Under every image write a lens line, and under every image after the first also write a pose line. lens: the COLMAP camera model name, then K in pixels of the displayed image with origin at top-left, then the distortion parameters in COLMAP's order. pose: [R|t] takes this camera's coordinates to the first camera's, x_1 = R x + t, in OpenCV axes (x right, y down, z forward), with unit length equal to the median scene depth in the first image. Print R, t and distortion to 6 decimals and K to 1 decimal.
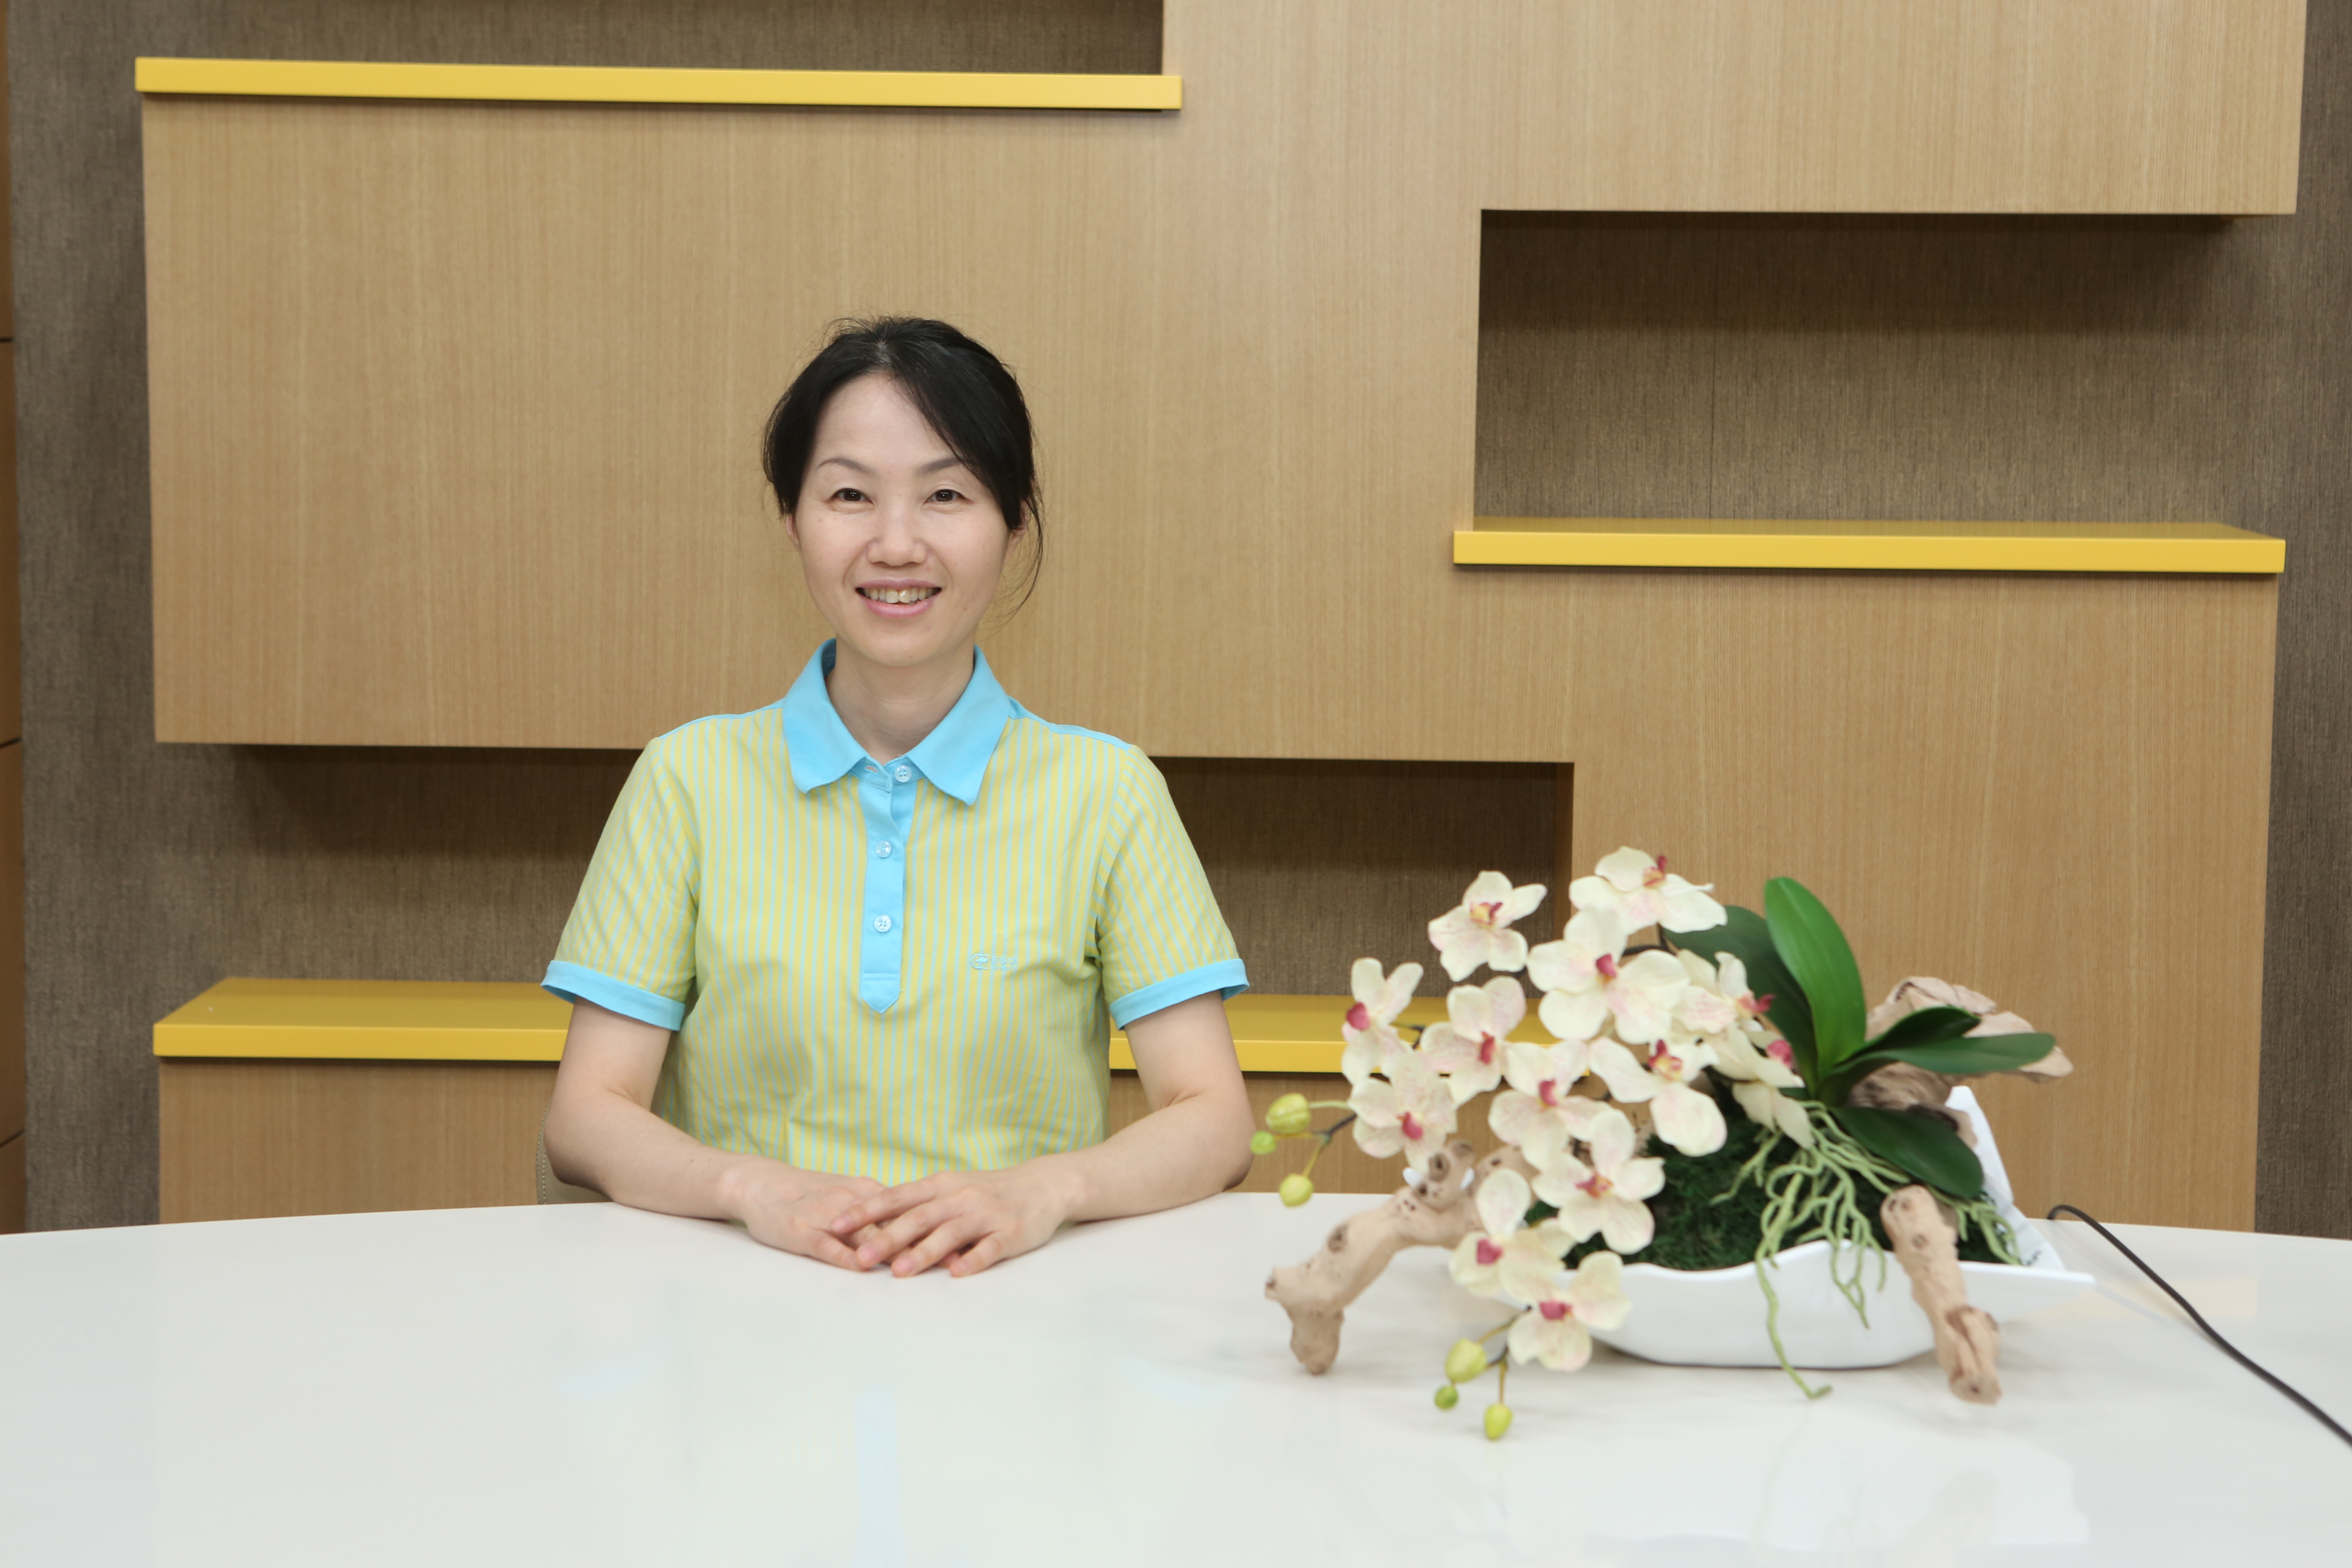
lens RADIAL K [[4478.0, 0, 1187.5], [0, 4478.0, 772.8], [0, 0, 1]] dist [0.195962, 0.000000]
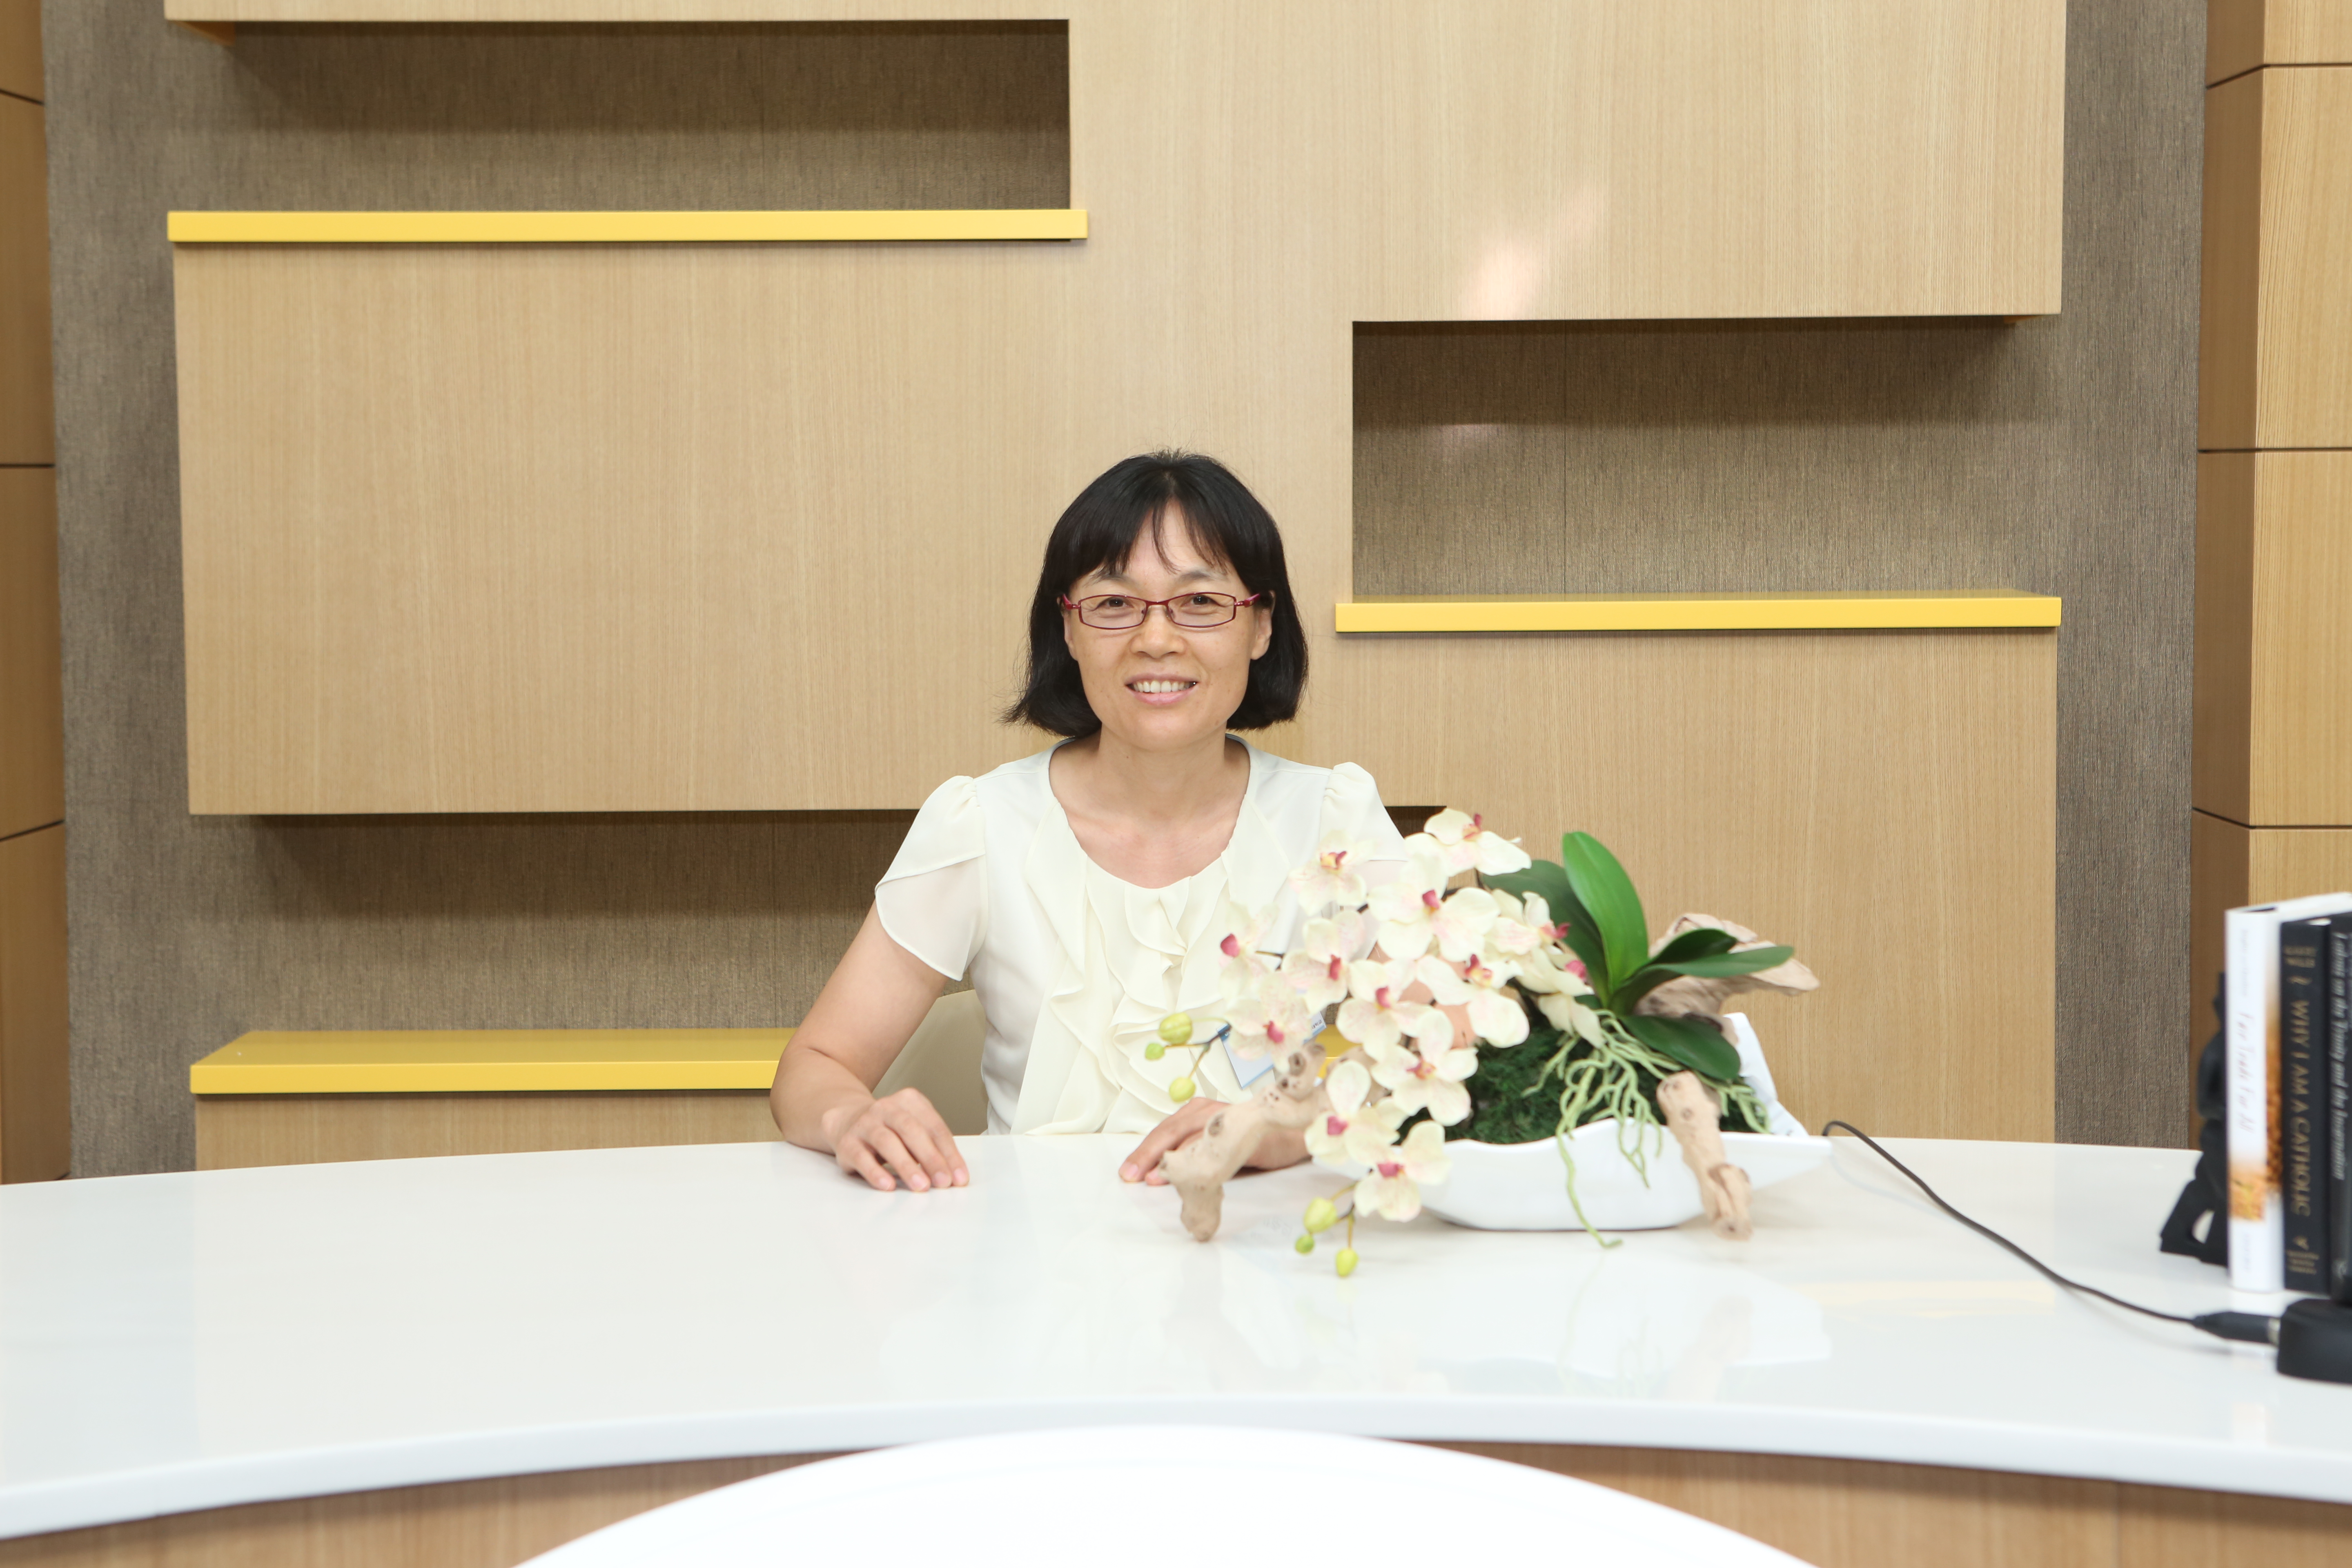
lens RADIAL K [[4478.0, 0, 1187.8], [0, 4478.0, 772.7], [0, 0, 1]] dist [0.195962, 0.000000]
pose [[0.999727, -0.020124, 0.011879, 0.007684], [0.020570, 0.999038, -0.038731, 0.032057], [-0.011088, 0.038965, 0.999179, -0.131467]]
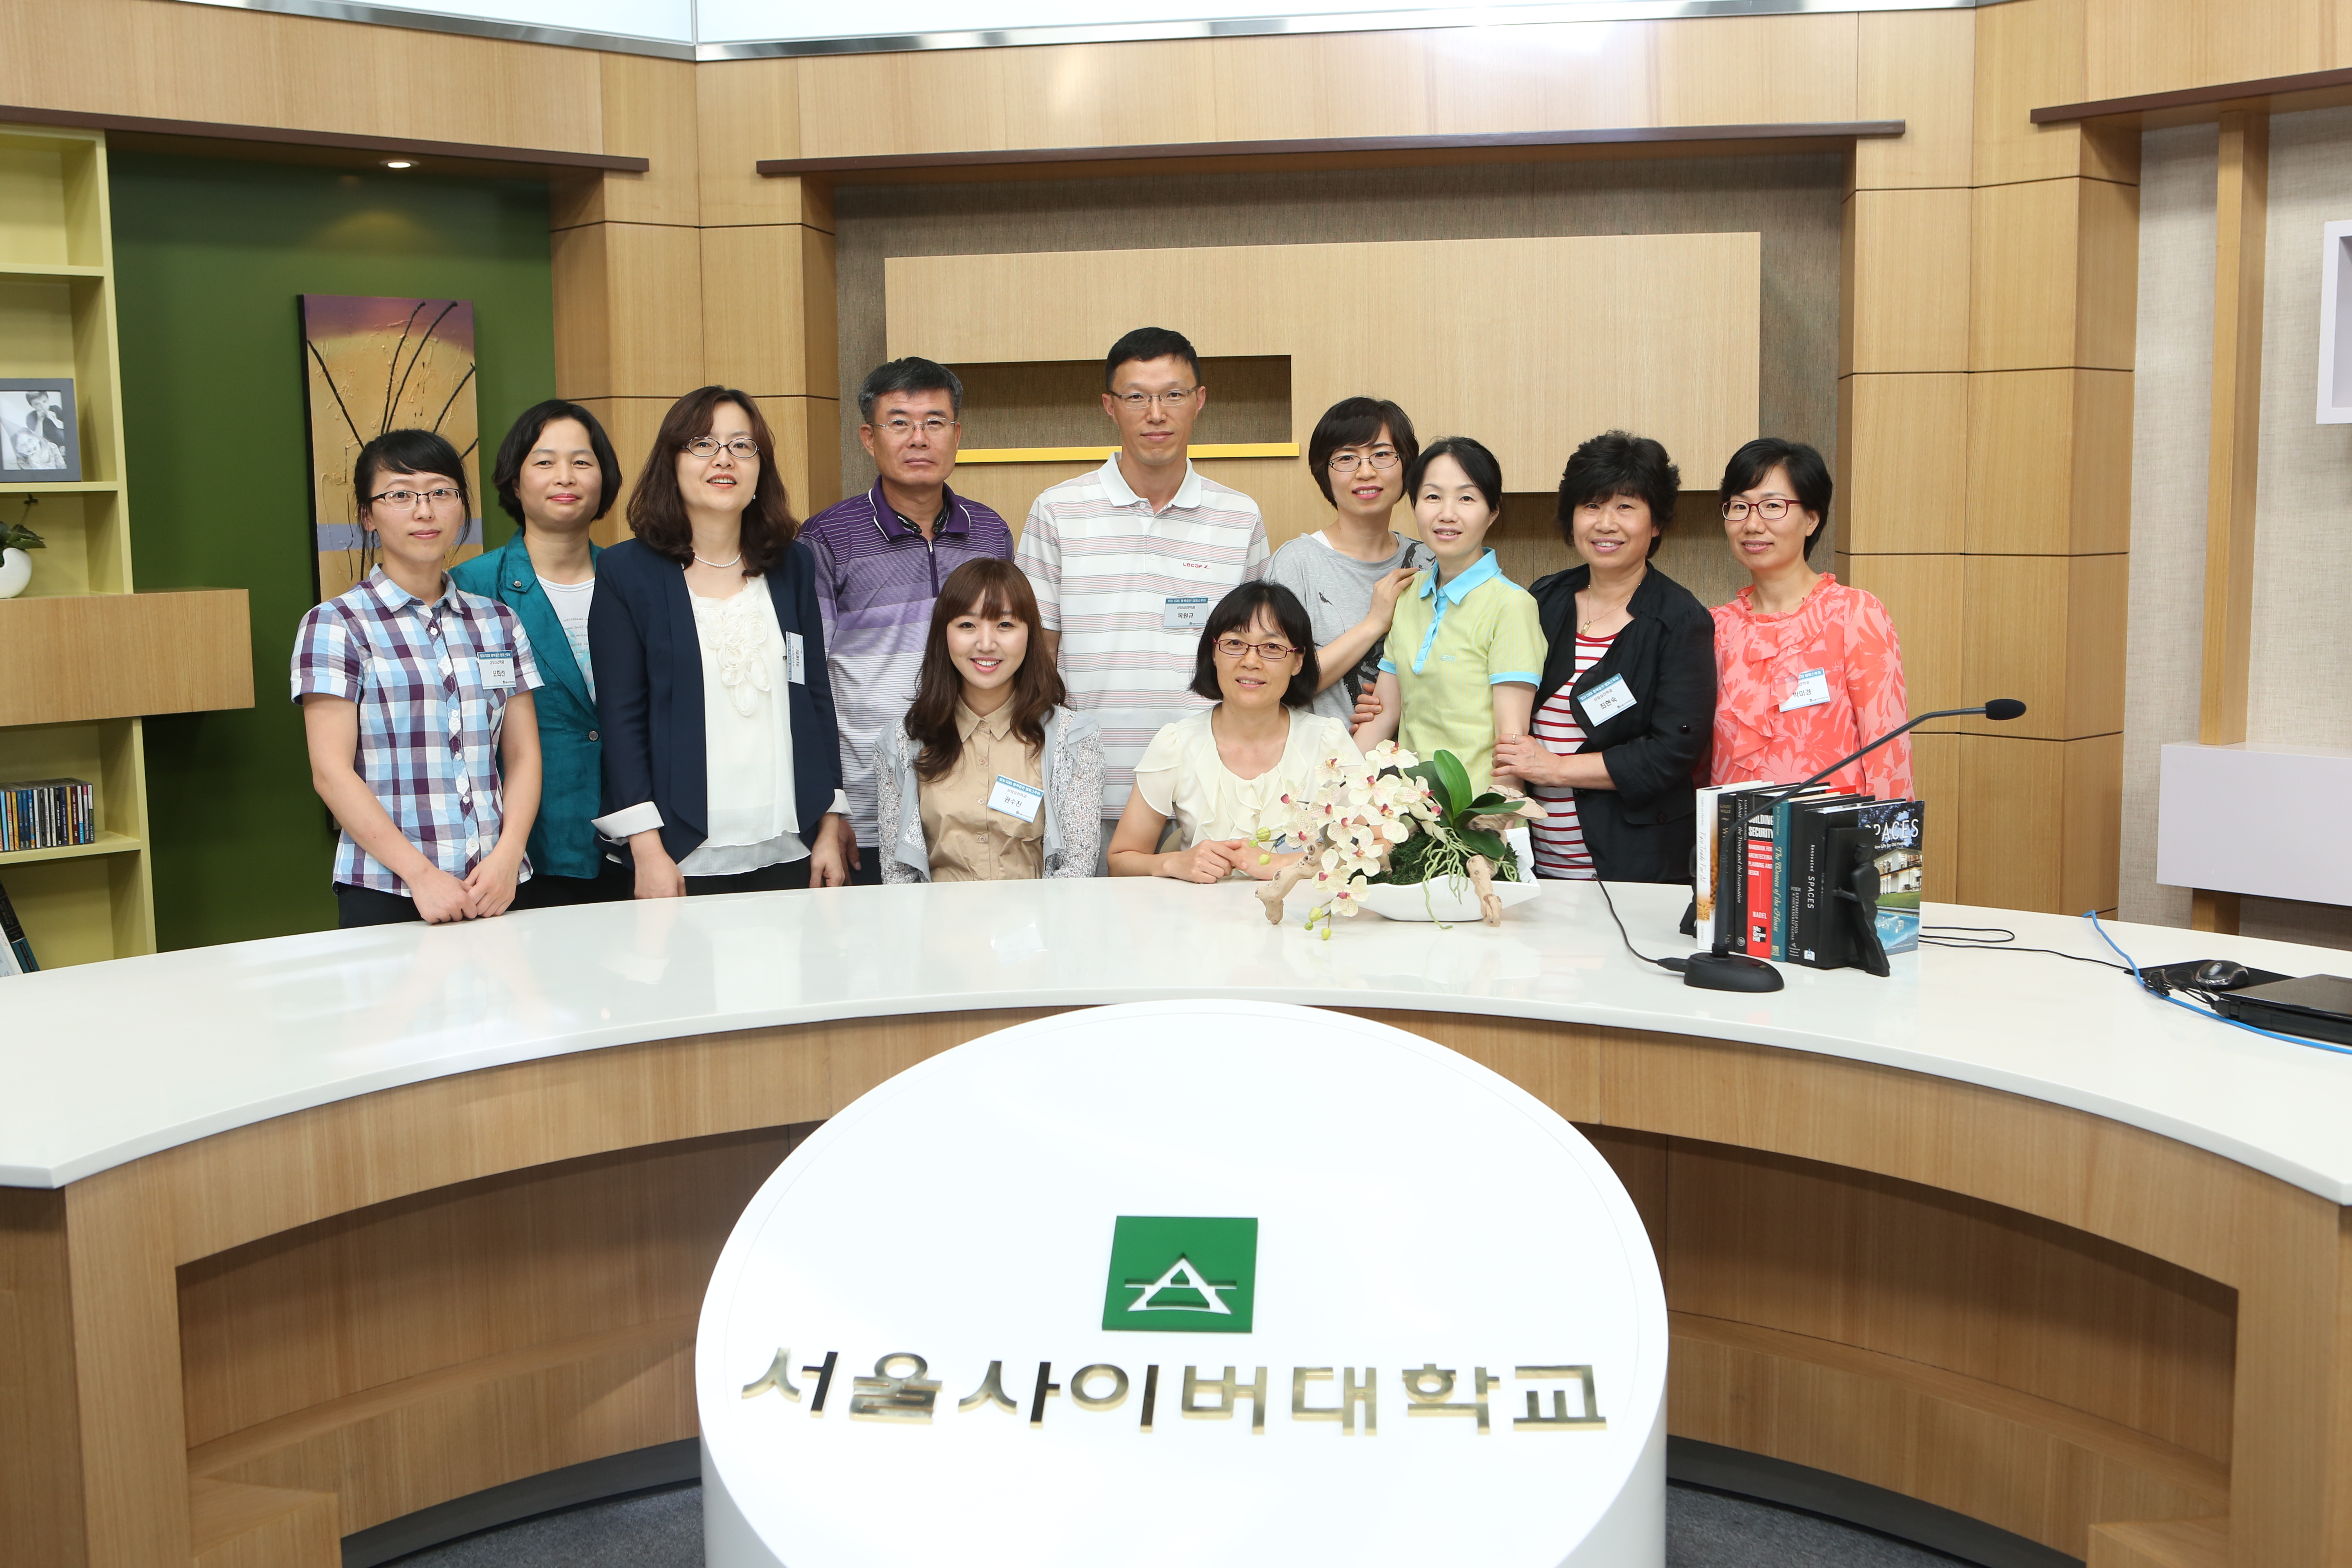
lens RADIAL K [[2443.2, 0, 1174.0], [0, 2443.2, 785.3], [0, 0, 1]] dist [-0.044300, 0.000000]
pose [[0.991510, -0.011744, -0.129501, 0.100026], [0.013171, 0.999862, 0.010162, 0.017212], [0.129364, -0.011782, 0.991527, -0.326827]]
